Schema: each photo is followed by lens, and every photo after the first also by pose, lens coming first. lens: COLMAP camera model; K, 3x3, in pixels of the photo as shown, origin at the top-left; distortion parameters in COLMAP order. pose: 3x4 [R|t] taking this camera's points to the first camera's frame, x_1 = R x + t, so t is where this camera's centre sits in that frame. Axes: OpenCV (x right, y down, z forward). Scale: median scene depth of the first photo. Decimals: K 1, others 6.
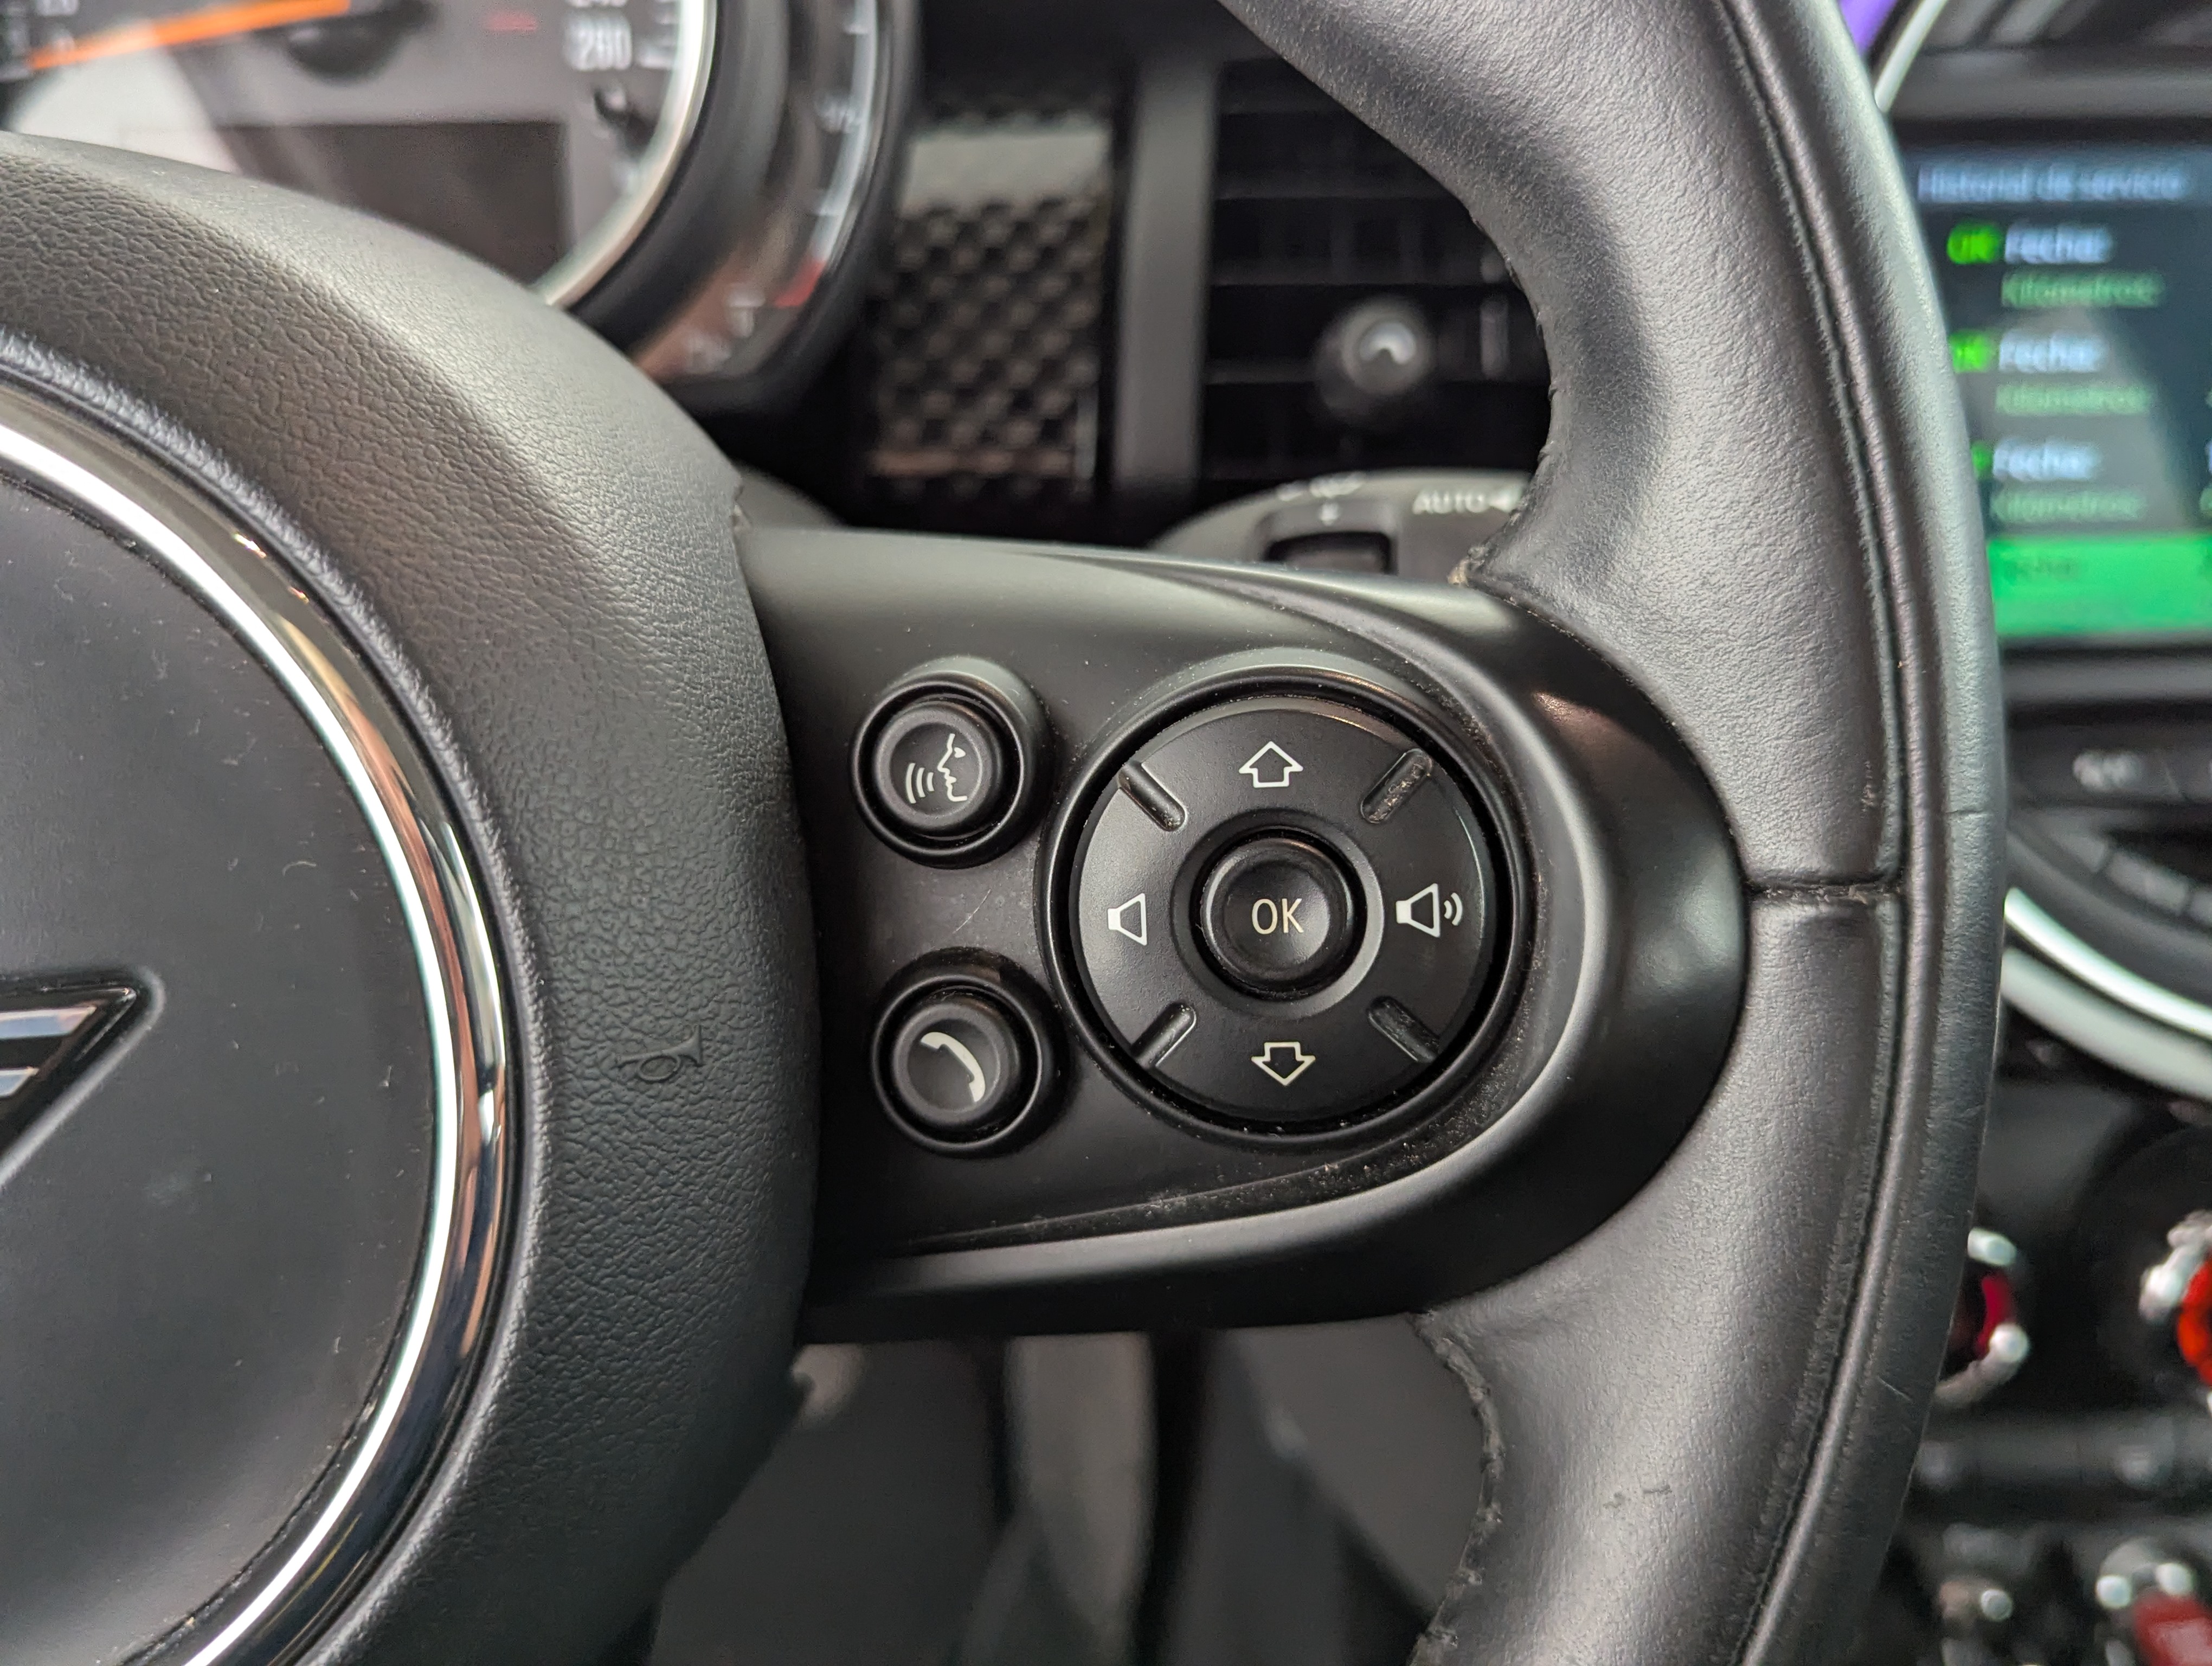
lens RADIAL K [[2126.3, 0, 1106.0], [0, 2126.3, 833.0], [0, 0, 1]] dist [-0.001815, -0.012839]
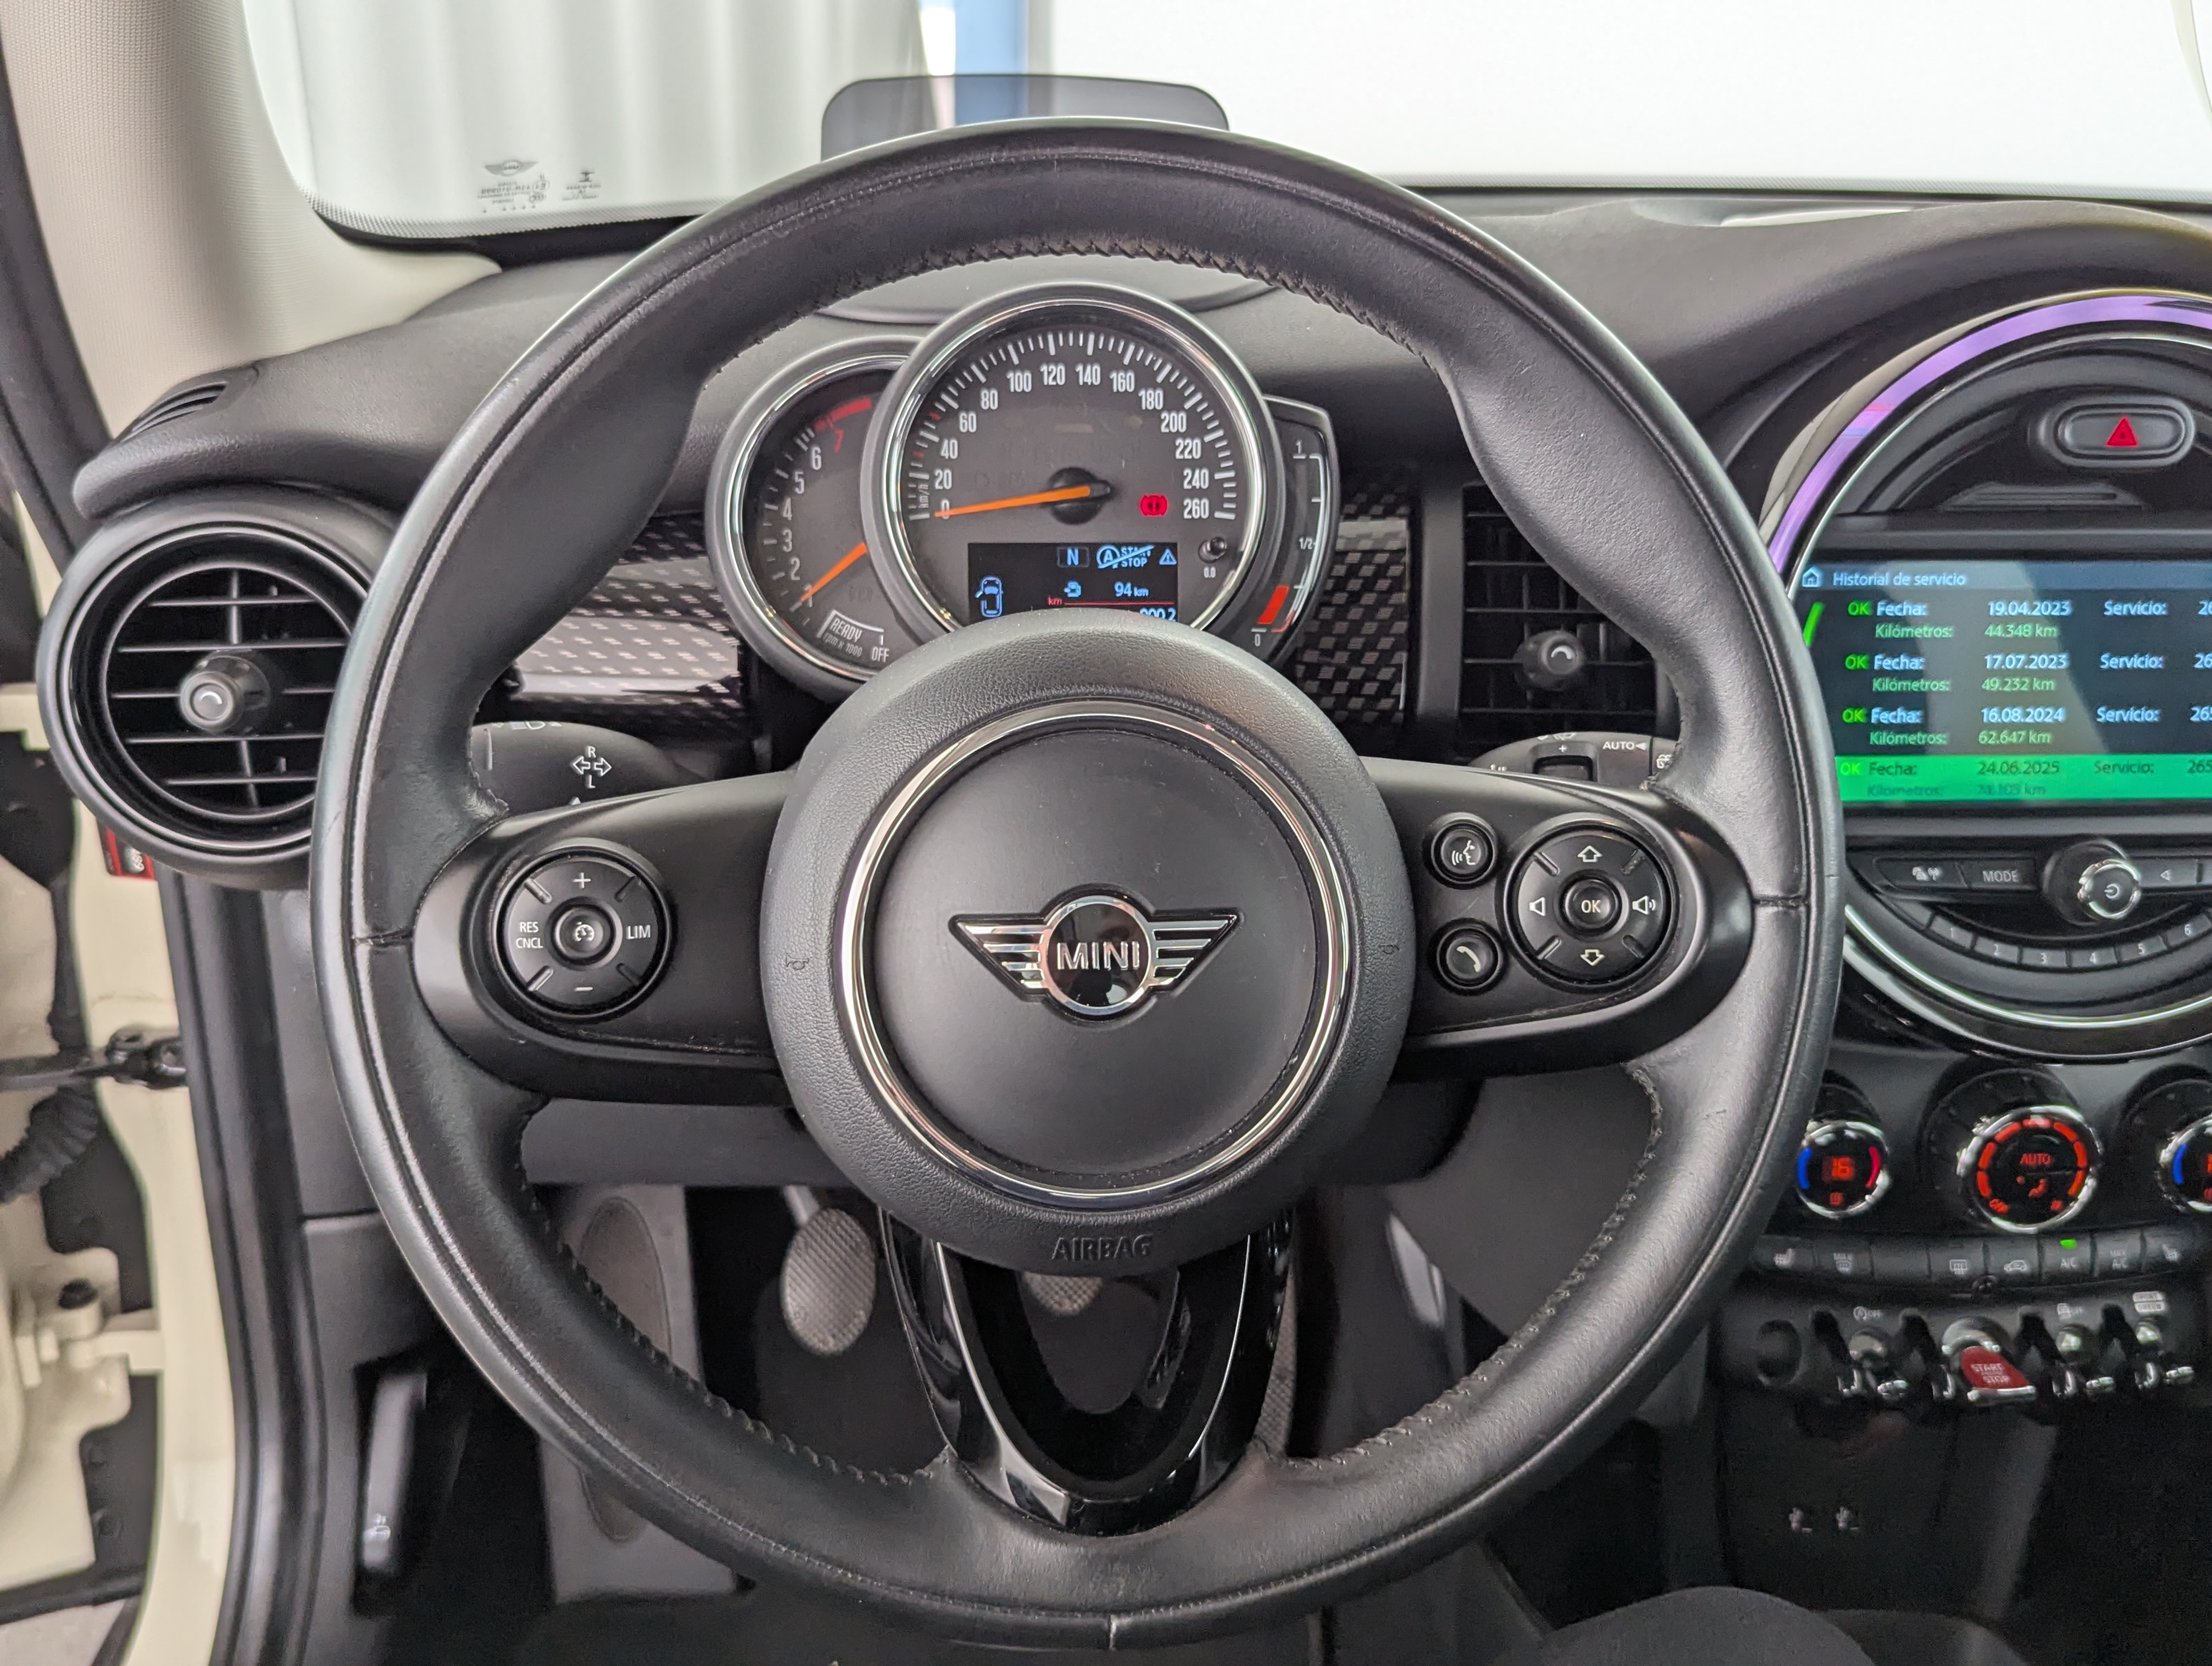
lens RADIAL K [[1980.9, 0, 1083.0], [0, 1980.9, 823.9], [0, 0, 1]] dist [0.008432, -0.016749]
pose [[0.999585, 0.023494, -0.016688, -0.526826], [-0.024434, 0.997987, -0.058524, 0.094586], [0.015280, 0.058907, 0.998147, -1.587129]]
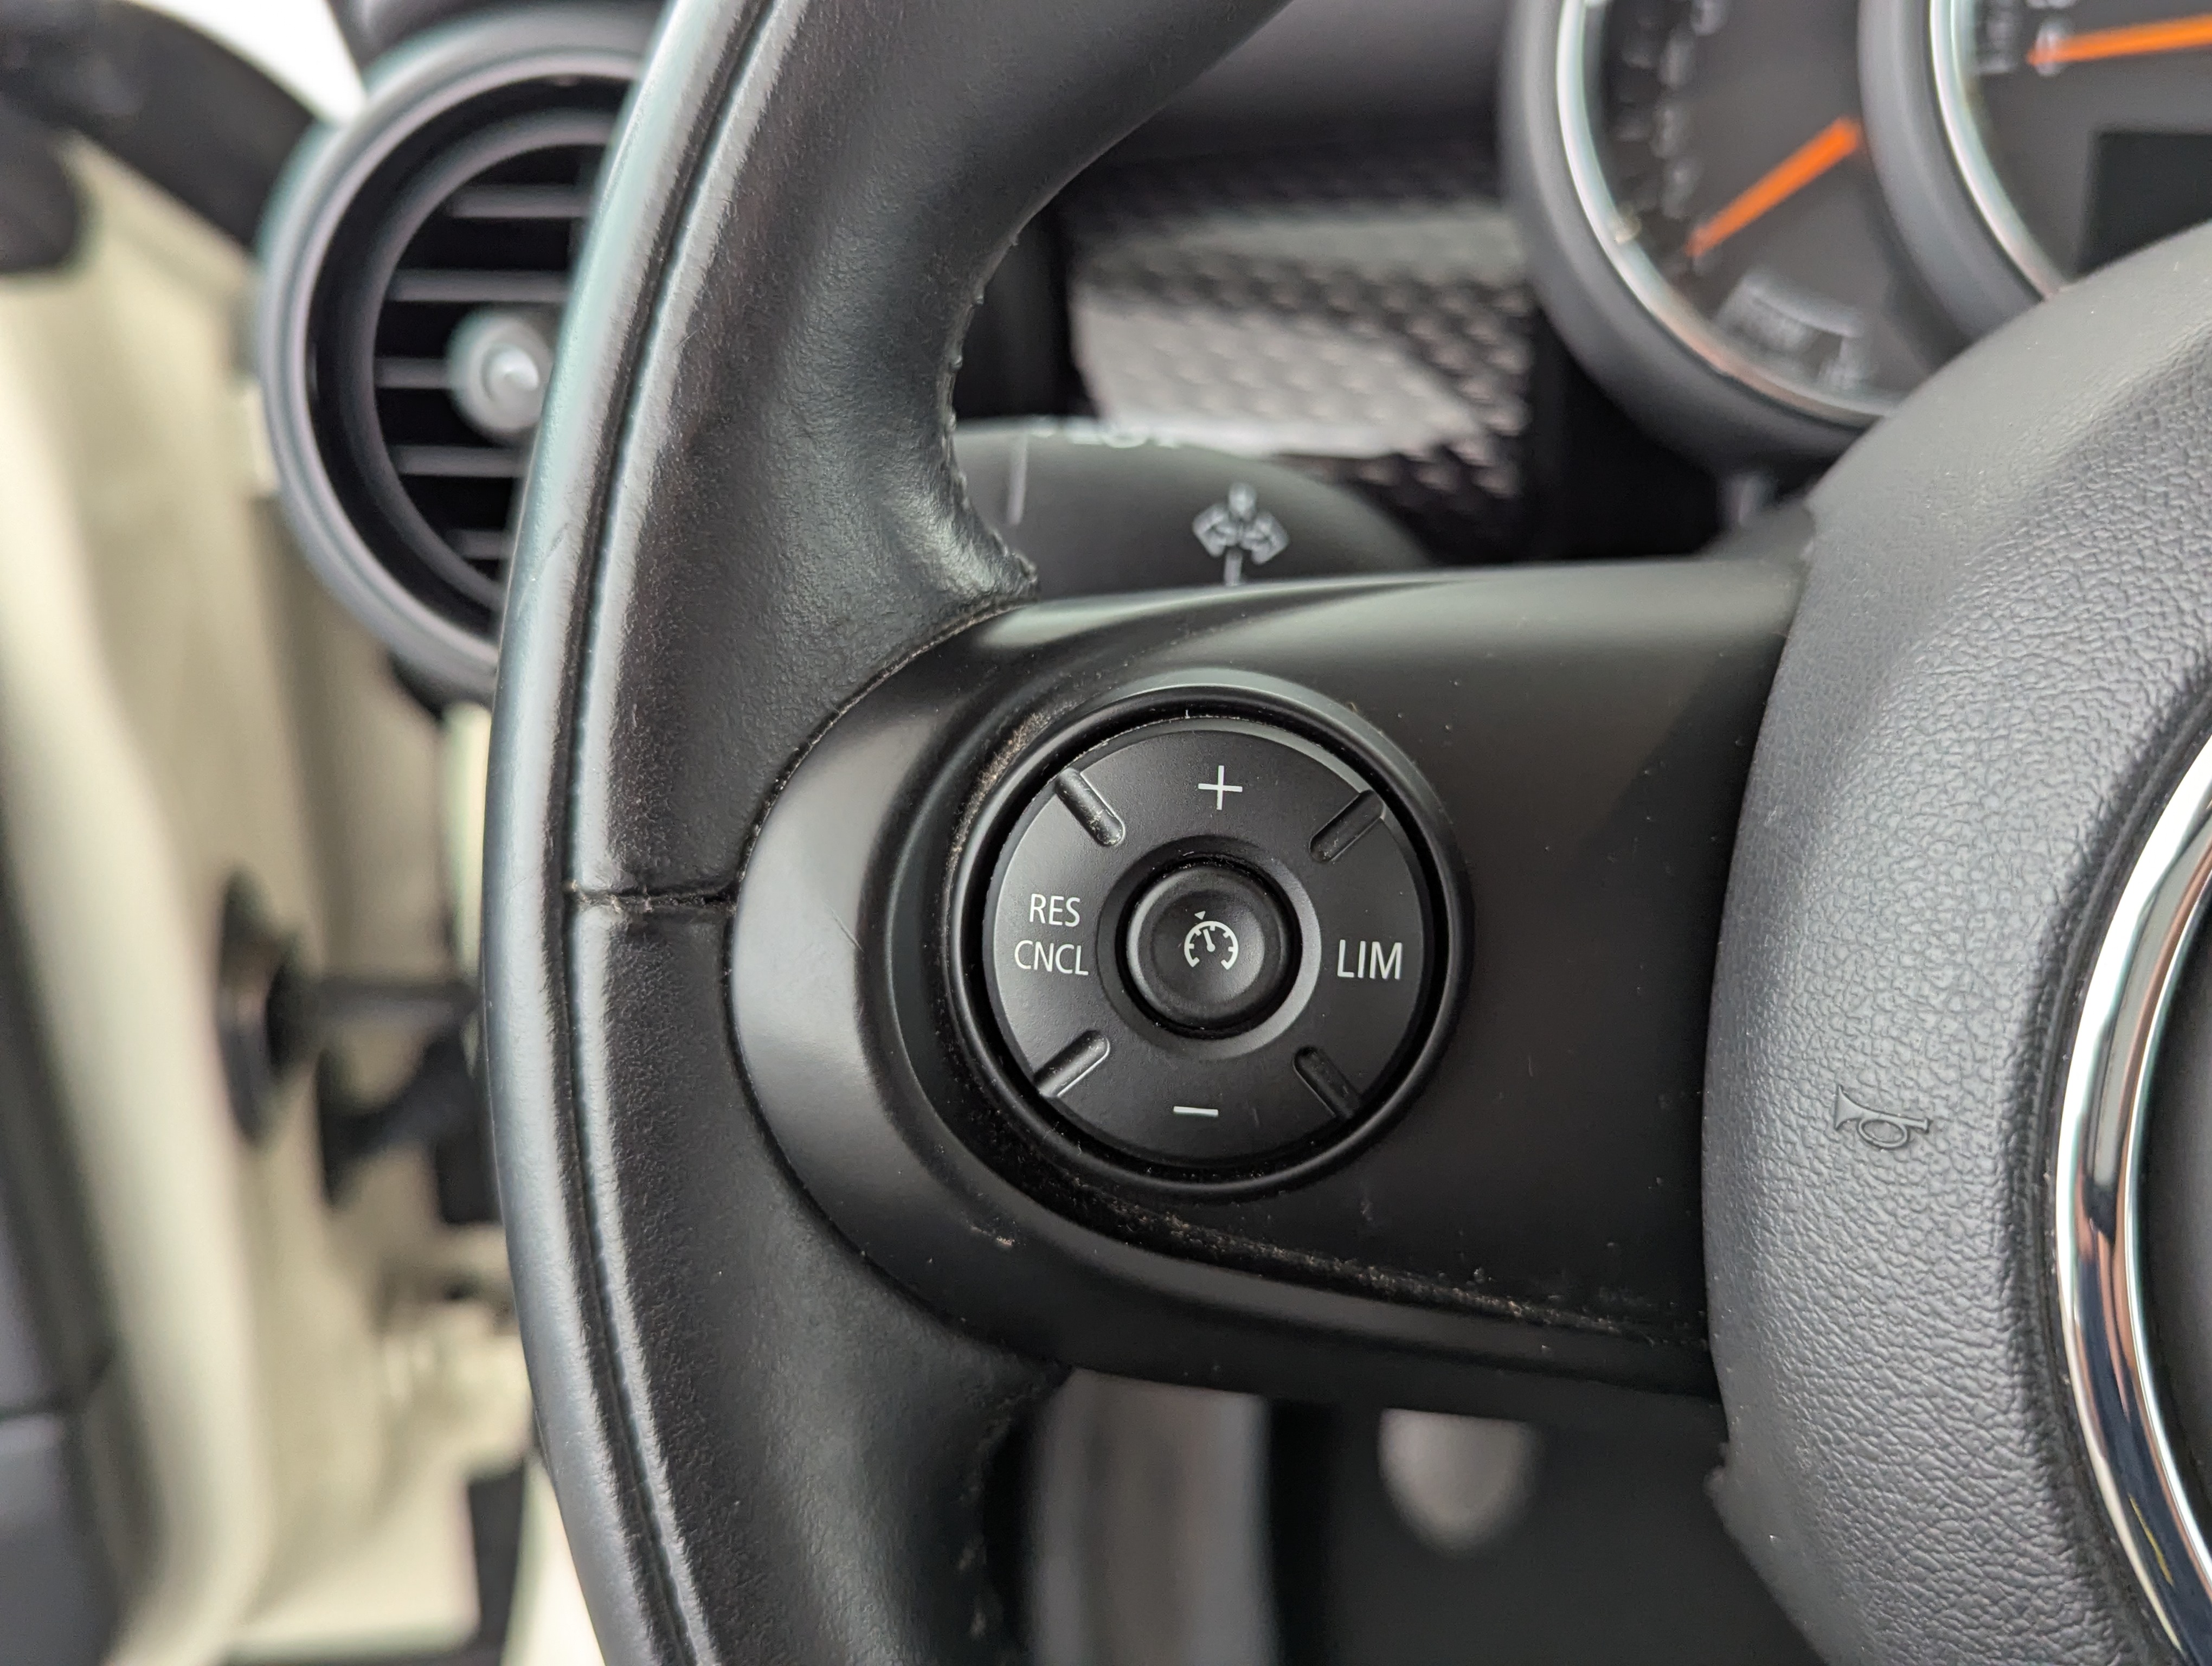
lens RADIAL K [[2126.3, 0, 1106.0], [0, 2126.3, 833.0], [0, 0, 1]] dist [-0.001815, -0.012839]
pose [[0.952967, 0.123903, -0.276589, -0.986284], [-0.132234, 0.991151, -0.011600, 0.070869], [0.272704, 0.047629, 0.960918, 0.000978]]
